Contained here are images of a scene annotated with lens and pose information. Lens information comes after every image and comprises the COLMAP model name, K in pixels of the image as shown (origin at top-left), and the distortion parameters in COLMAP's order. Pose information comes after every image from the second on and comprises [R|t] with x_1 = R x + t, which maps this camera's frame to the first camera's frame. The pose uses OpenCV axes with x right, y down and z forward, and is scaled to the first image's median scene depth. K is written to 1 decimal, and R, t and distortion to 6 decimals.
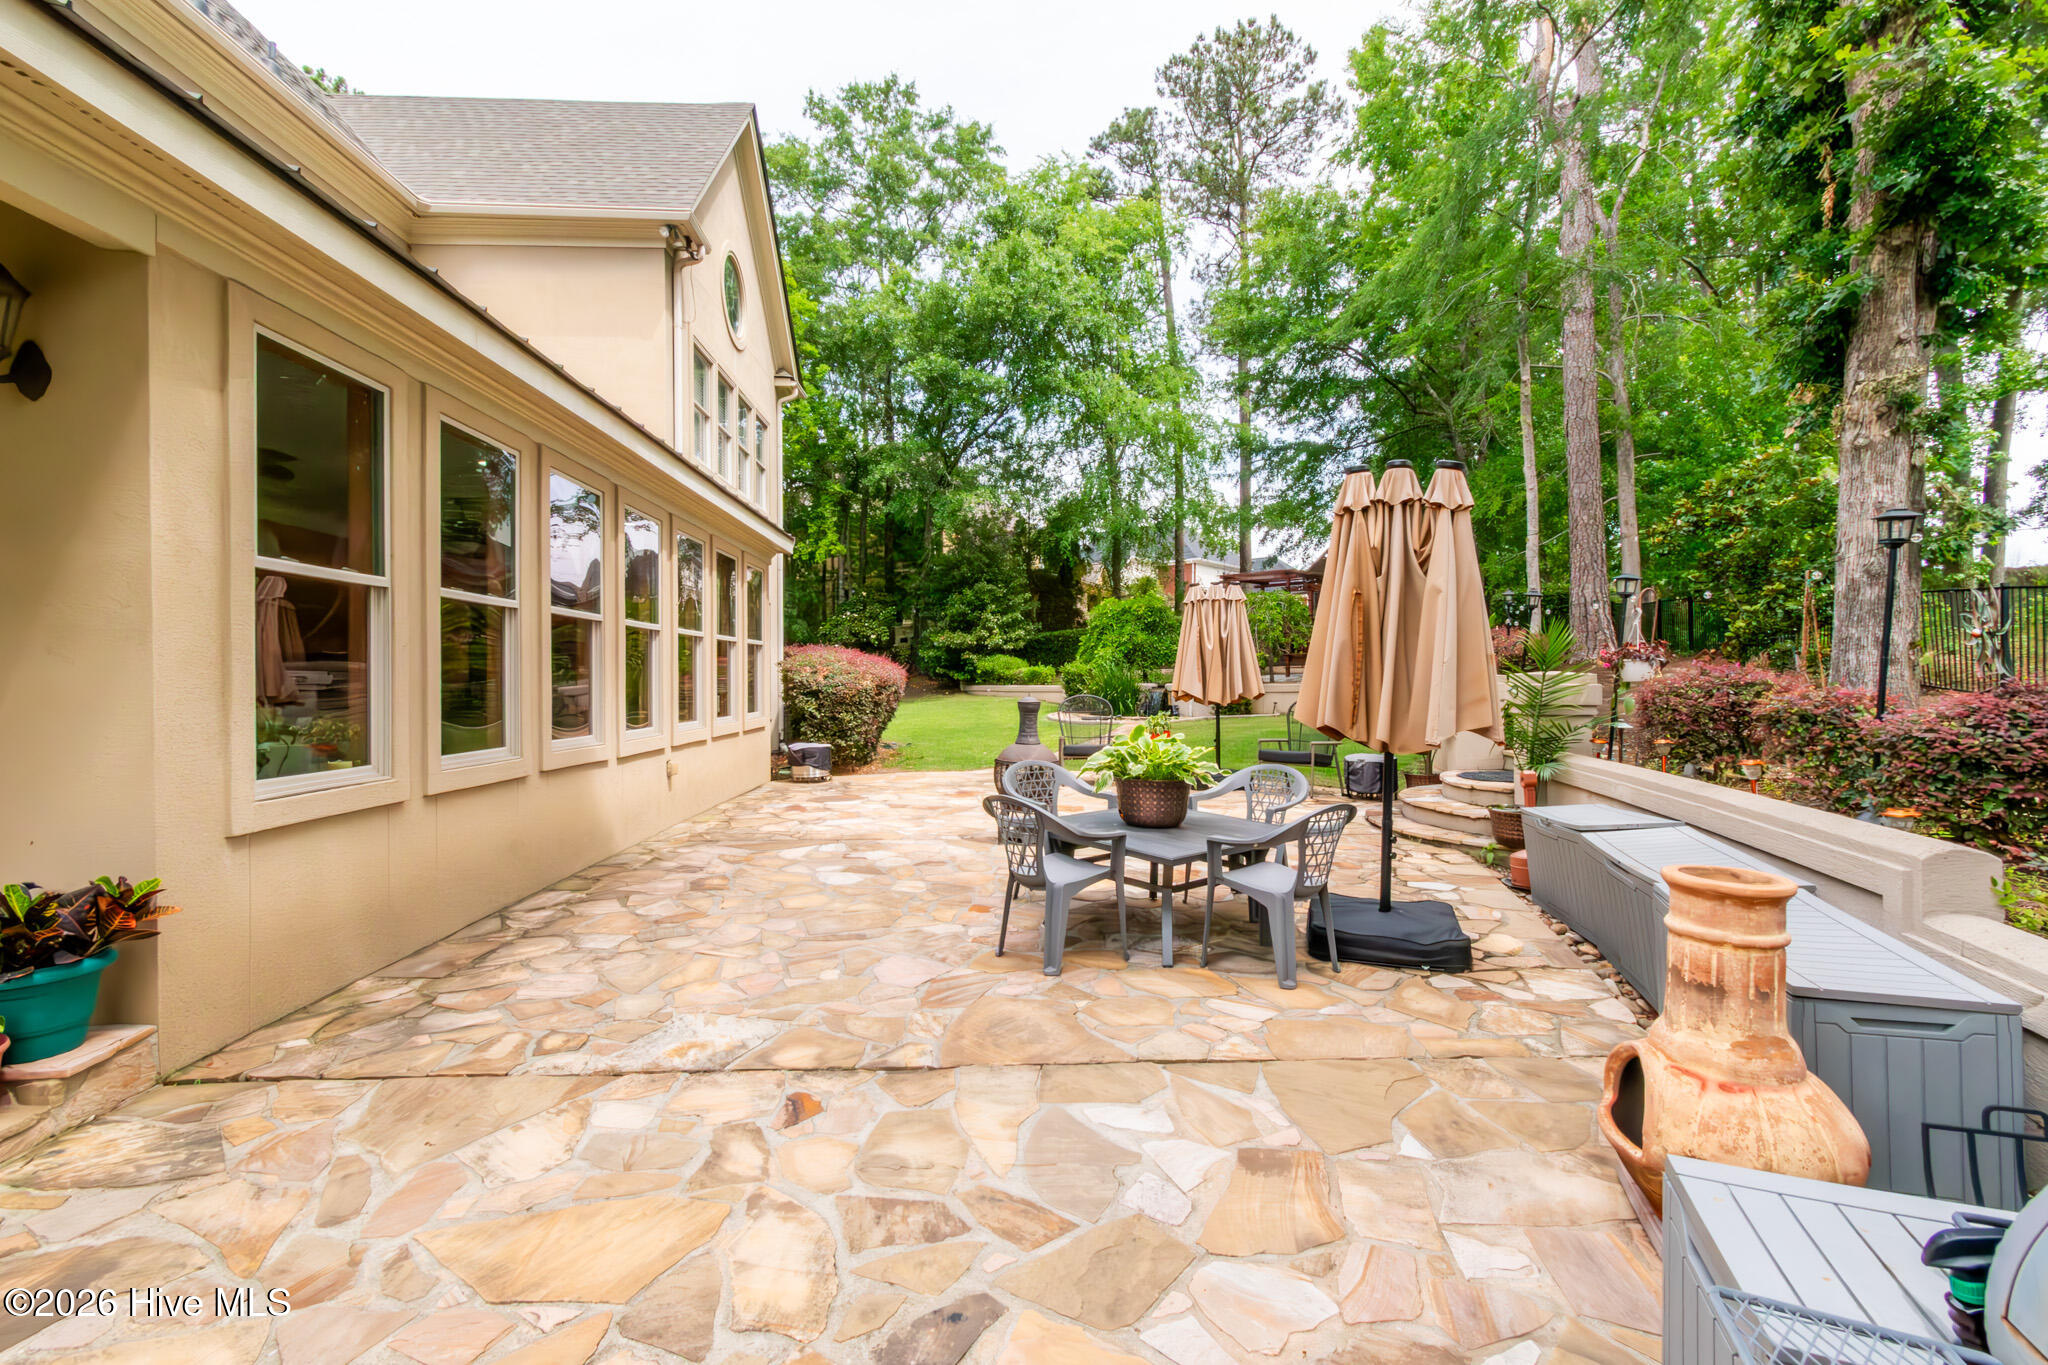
lens RADIAL K [[897.6, 0, 1020.9], [0, 897.6, 678.8], [0, 0, 1]] dist [0.000267, -0.000030]
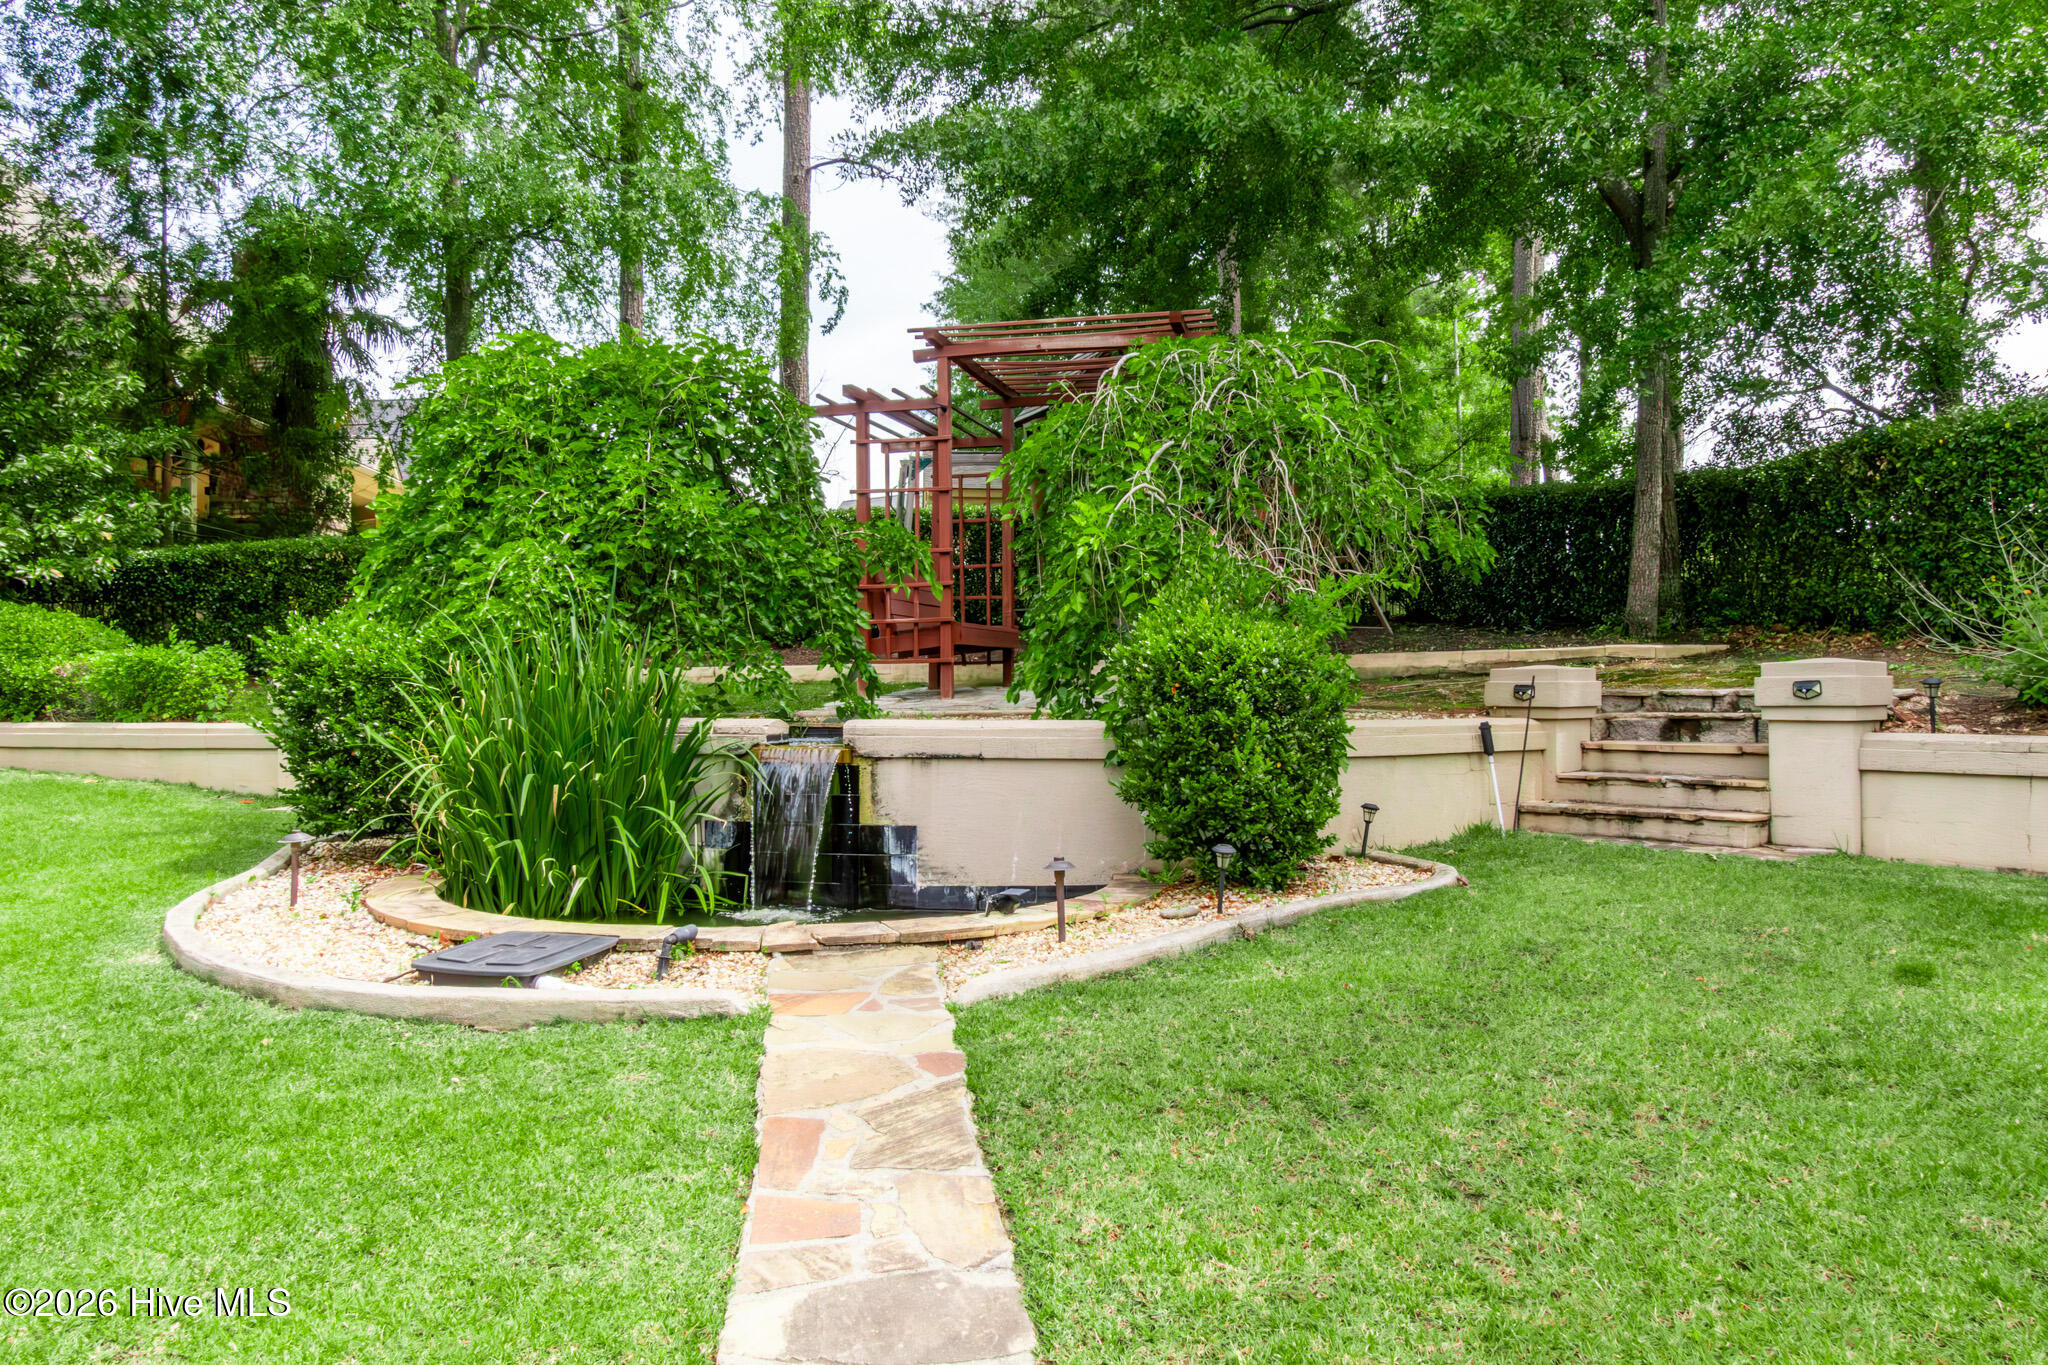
lens RADIAL K [[1391.3, 0, 1026.7], [0, 1391.3, 683.0], [0, 0, 1]] dist [0.002614, 0.000373]
pose [[0.858410, 0.011593, 0.512834, 0.029809], [-0.003009, 0.999841, -0.017564, 0.002448], [-0.512956, 0.013534, 0.858308, 0.626678]]
